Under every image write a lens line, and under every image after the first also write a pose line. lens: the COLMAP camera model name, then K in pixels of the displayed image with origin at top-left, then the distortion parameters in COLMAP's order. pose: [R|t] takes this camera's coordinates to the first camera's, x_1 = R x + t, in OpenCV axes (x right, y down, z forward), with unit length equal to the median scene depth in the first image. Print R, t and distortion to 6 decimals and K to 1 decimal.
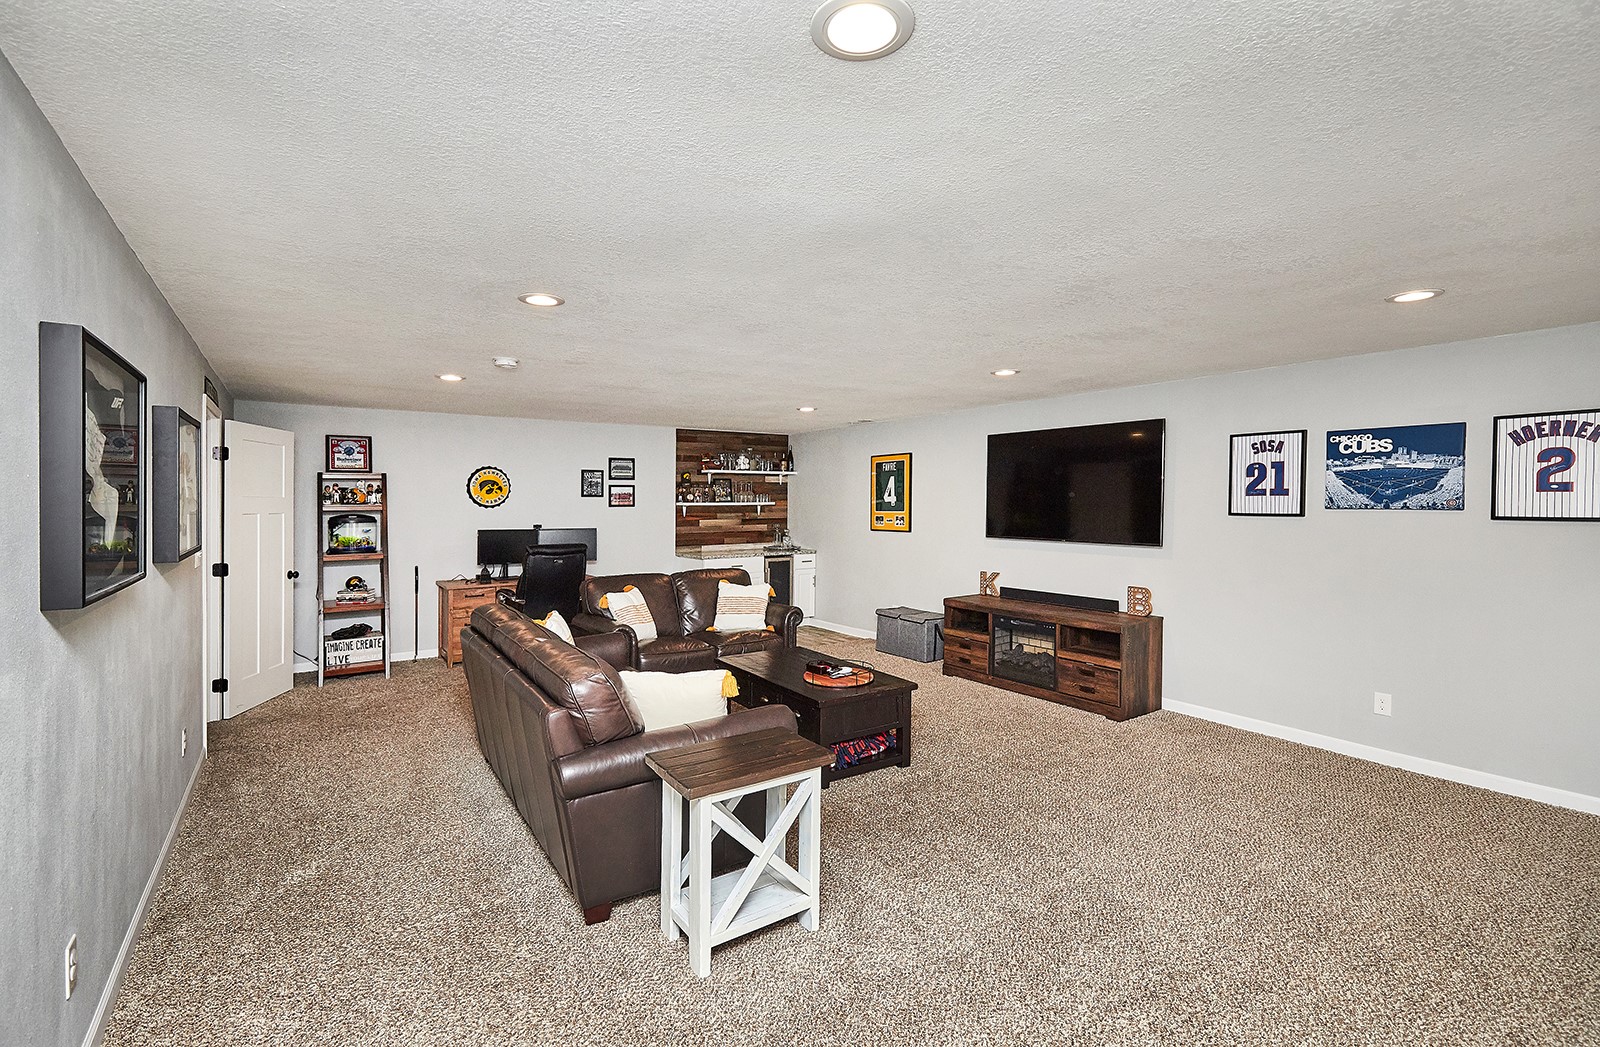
lens RADIAL K [[715.5, 0, 802.4], [0, 715.5, 526.3], [0, 0, 1]] dist [0.000886, -0.000208]
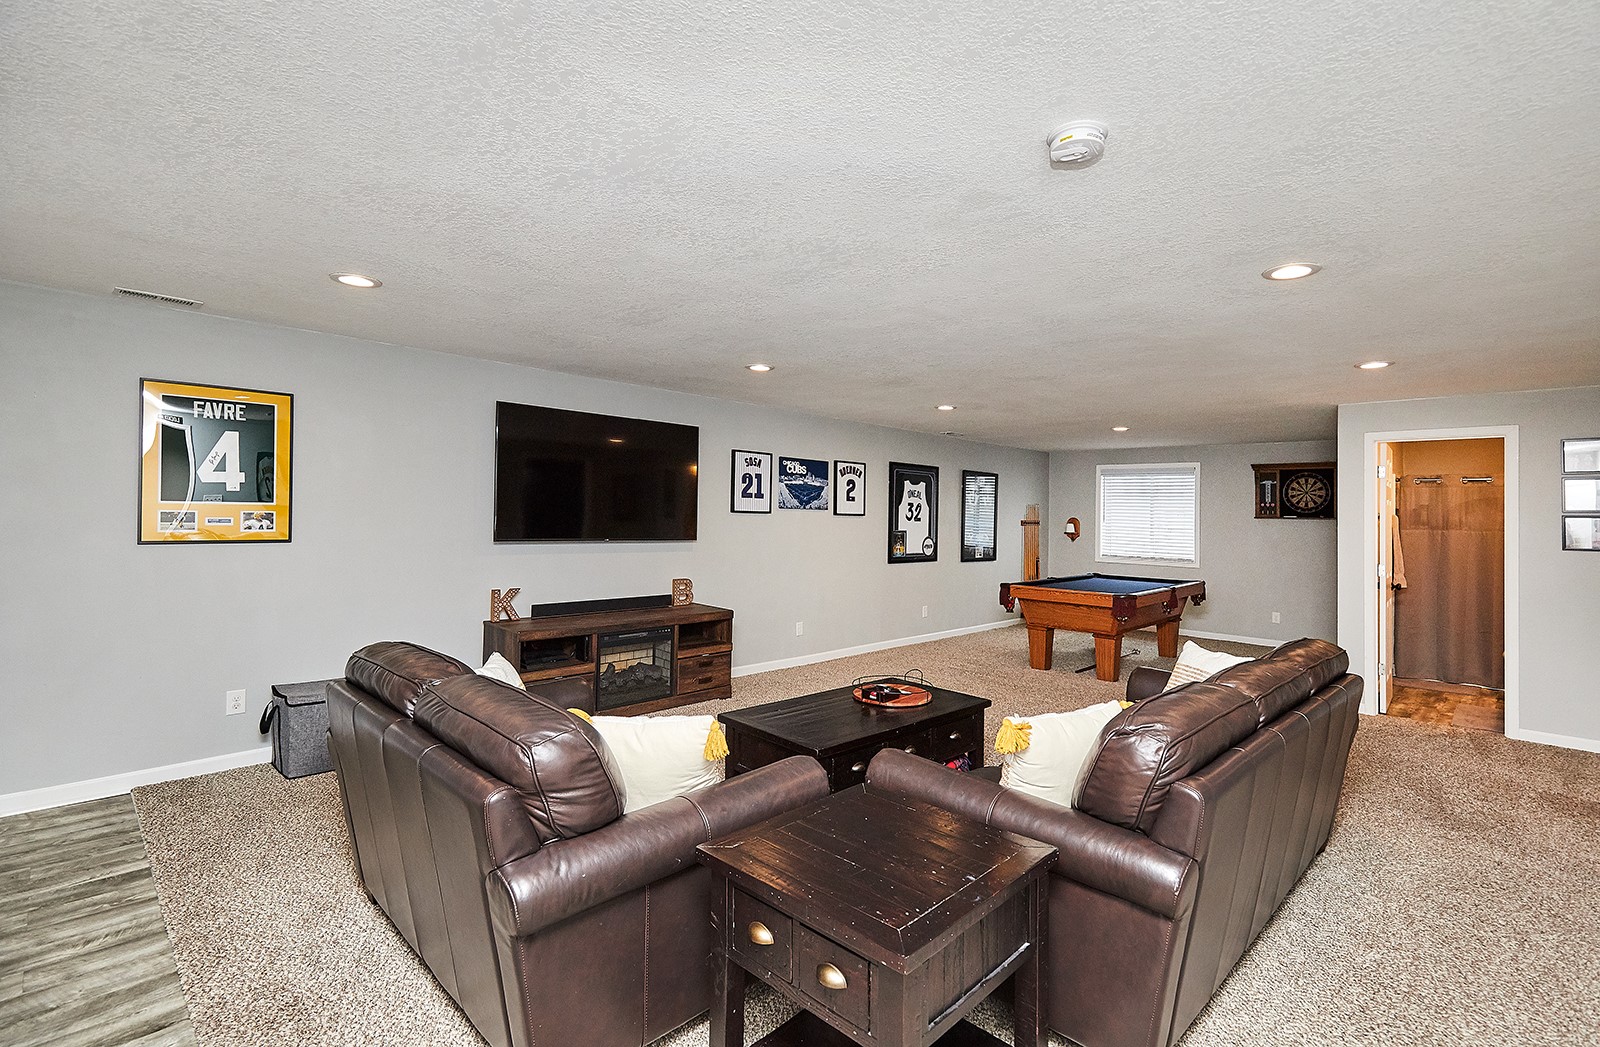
lens RADIAL K [[715.5, 0, 802.4], [0, 715.5, 526.3], [0, 0, 1]] dist [0.000886, -0.000208]
pose [[-0.175999, -0.014344, 0.984286, -0.706087], [0.015321, 0.999733, 0.017309, -0.011207], [-0.984271, 0.018127, -0.175732, 1.145476]]
